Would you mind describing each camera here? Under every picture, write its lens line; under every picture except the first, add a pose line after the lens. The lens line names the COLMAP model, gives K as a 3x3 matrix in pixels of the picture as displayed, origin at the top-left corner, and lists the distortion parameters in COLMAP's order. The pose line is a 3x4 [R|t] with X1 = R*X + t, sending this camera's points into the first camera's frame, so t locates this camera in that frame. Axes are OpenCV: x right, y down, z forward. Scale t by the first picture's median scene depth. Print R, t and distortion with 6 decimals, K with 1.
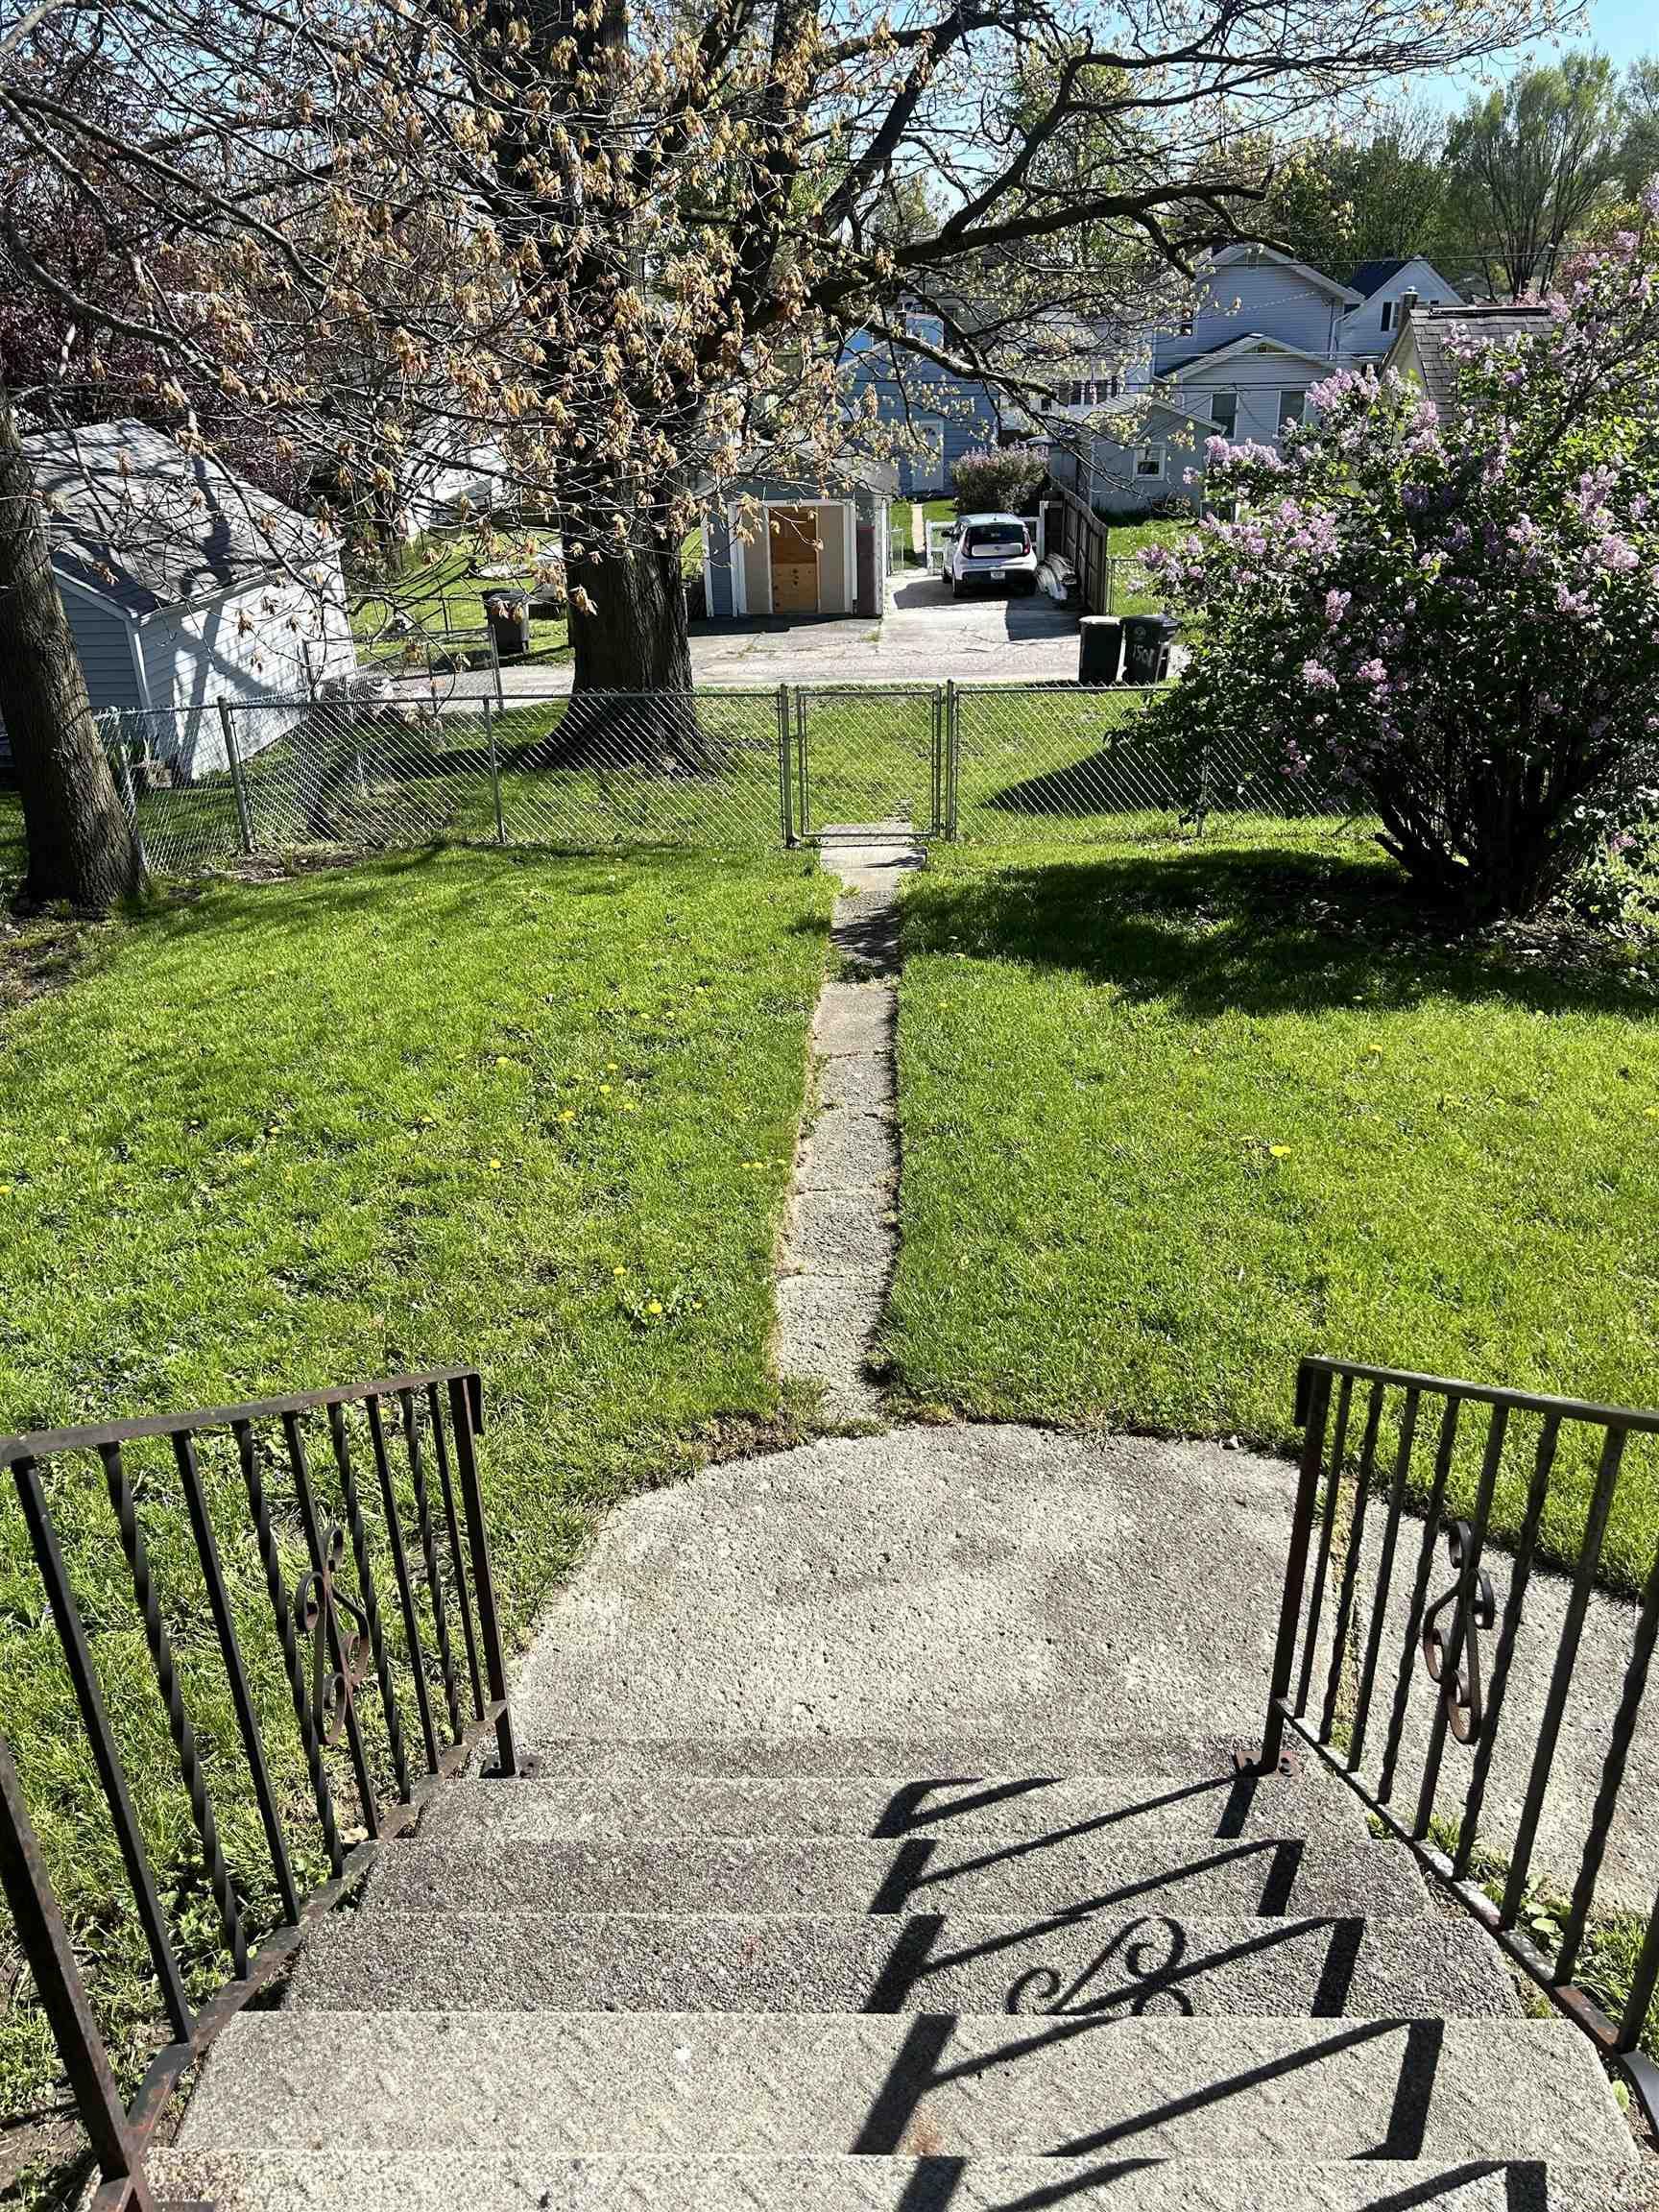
lens RADIAL K [[1656.3, 0, 809.8], [0, 1656.3, 1110.2], [0, 0, 1]] dist [0.047841, -0.062702]
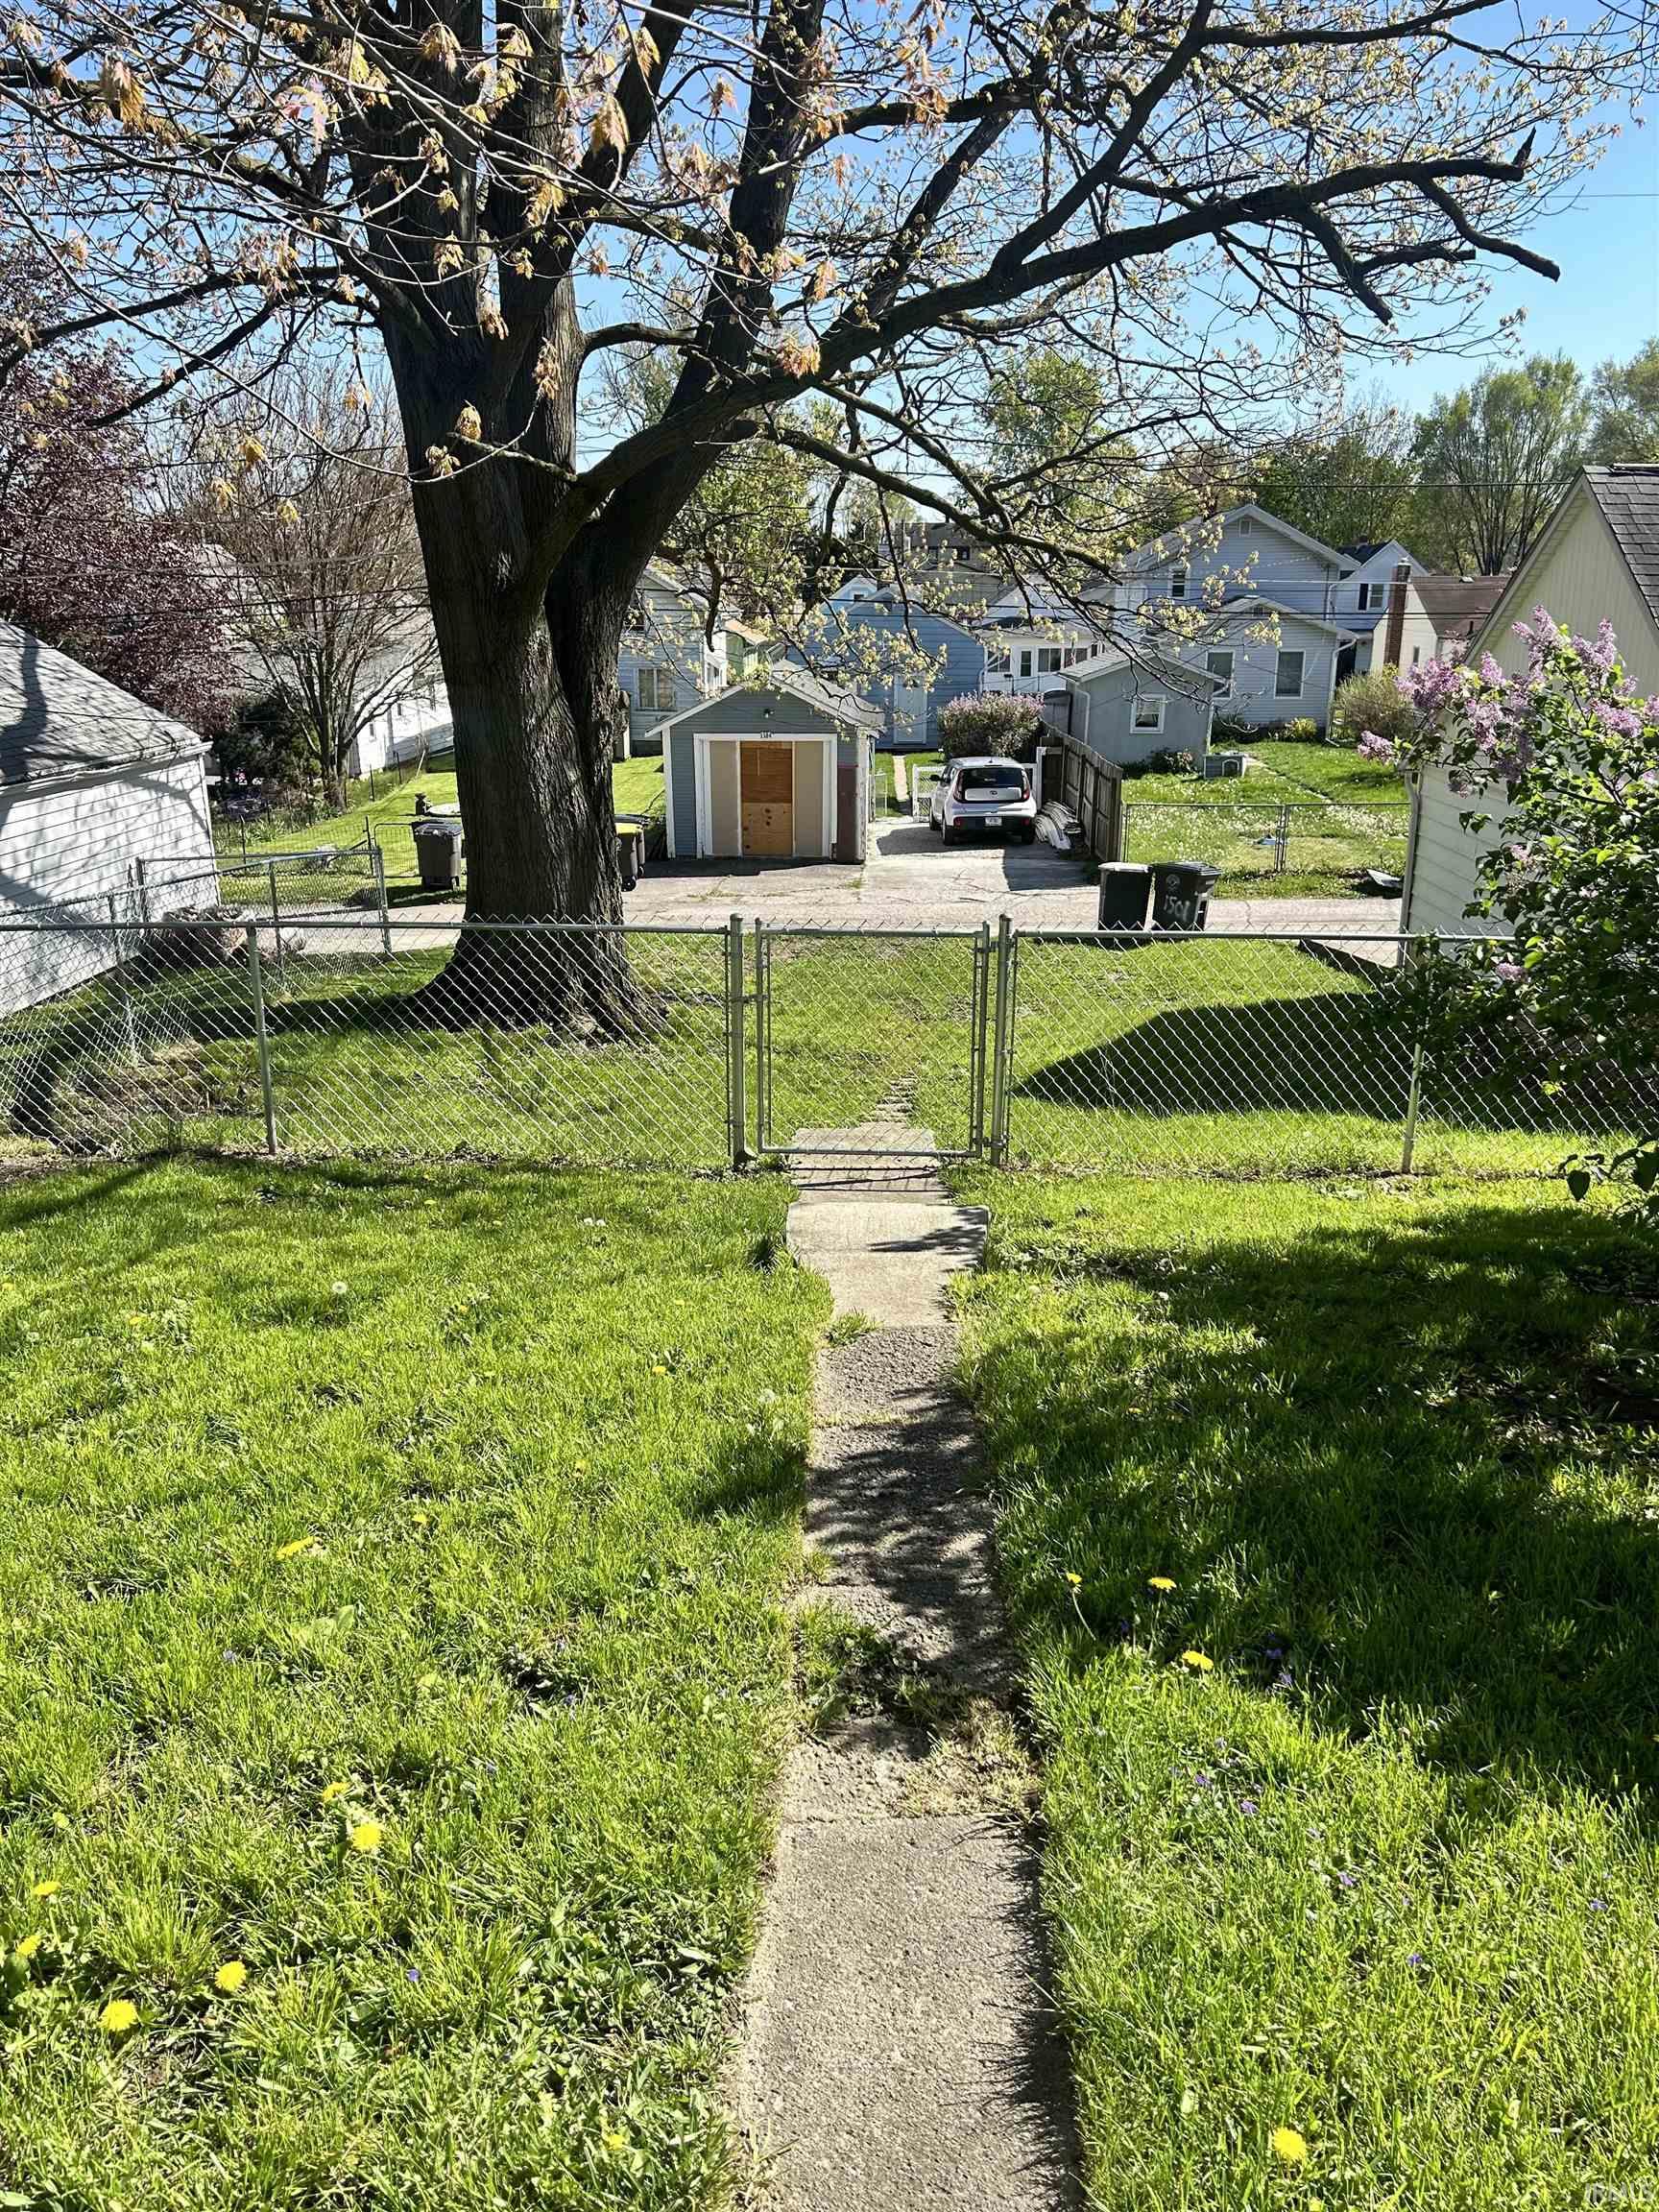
lens RADIAL K [[1659.5, 0, 820.9], [0, 1659.5, 1104.3], [0, 0, 1]] dist [0.086998, -0.137280]
pose [[0.999459, 0.021887, 0.024561, 0.001029], [-0.017900, 0.988188, -0.152195, -0.035330], [-0.027602, 0.151673, 0.988045, 0.152226]]
